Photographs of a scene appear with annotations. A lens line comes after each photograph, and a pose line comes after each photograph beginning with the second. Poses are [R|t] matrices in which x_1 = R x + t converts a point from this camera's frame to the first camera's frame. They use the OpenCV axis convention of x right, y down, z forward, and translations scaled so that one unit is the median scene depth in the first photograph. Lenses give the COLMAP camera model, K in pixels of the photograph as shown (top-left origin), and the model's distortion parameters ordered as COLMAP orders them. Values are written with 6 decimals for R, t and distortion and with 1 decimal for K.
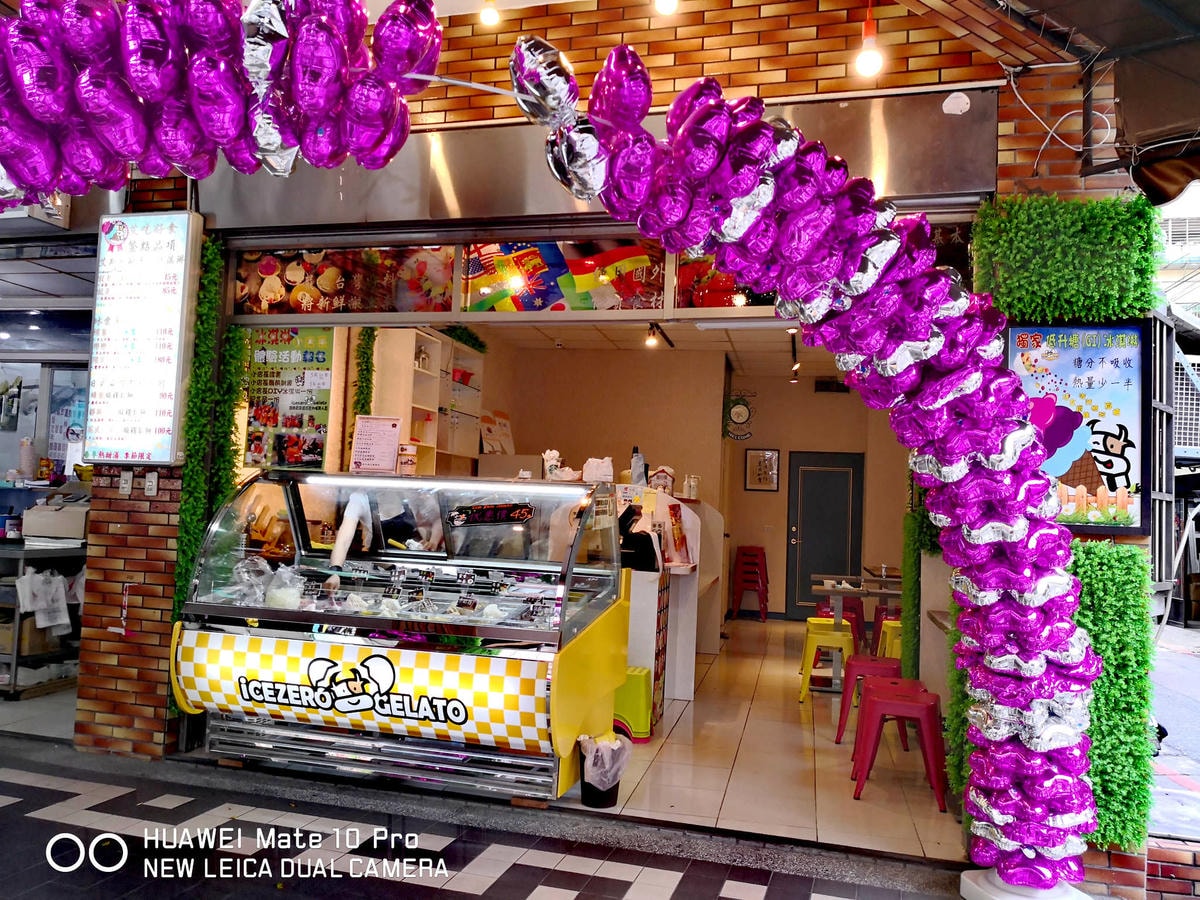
lens RADIAL K [[967.2, 0, 598.6], [0, 967.2, 450.1], [0, 0, 1]] dist [-0.007838, -0.019400]
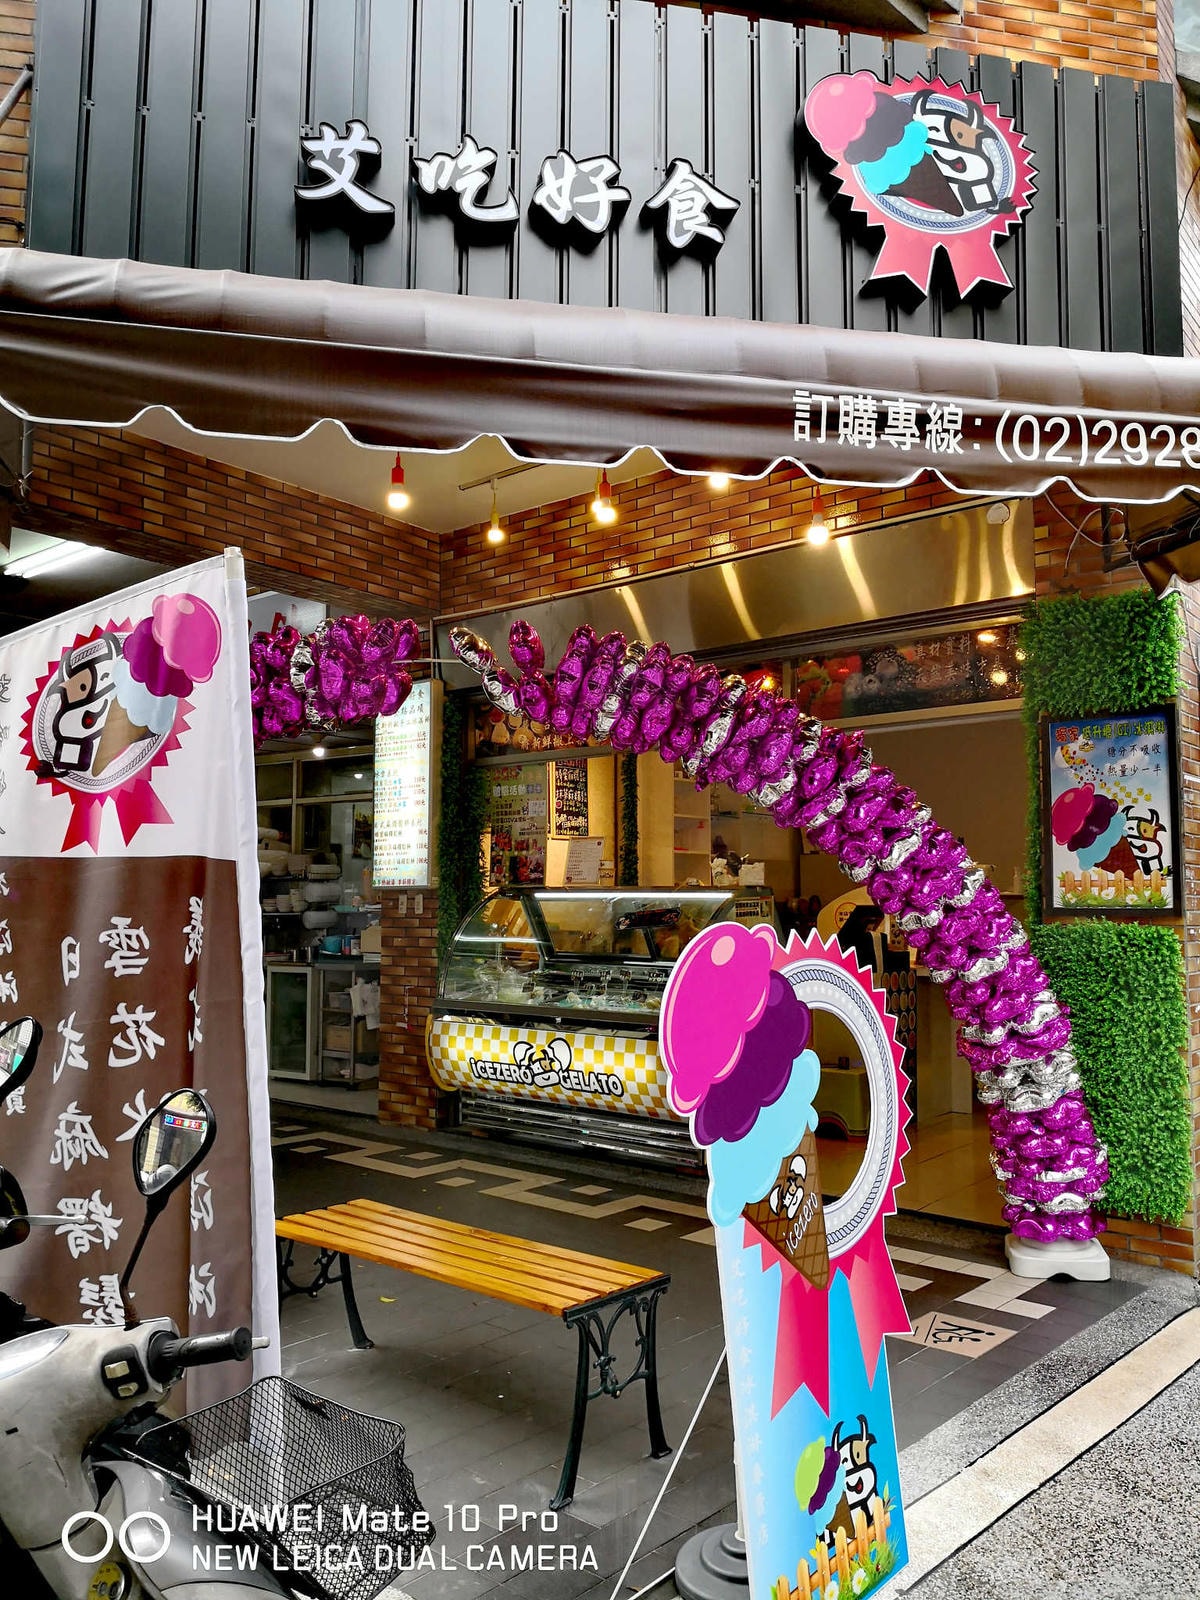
lens RADIAL K [[1289.6, 0, 603.4], [0, 1289.6, 800.4], [0, 0, 1]] dist [-0.007838, -0.019400]
pose [[0.900199, -0.075861, -0.428820, 0.528225], [0.063025, 0.997038, -0.044077, -0.010631], [0.430893, 0.012652, 0.902314, -0.431253]]
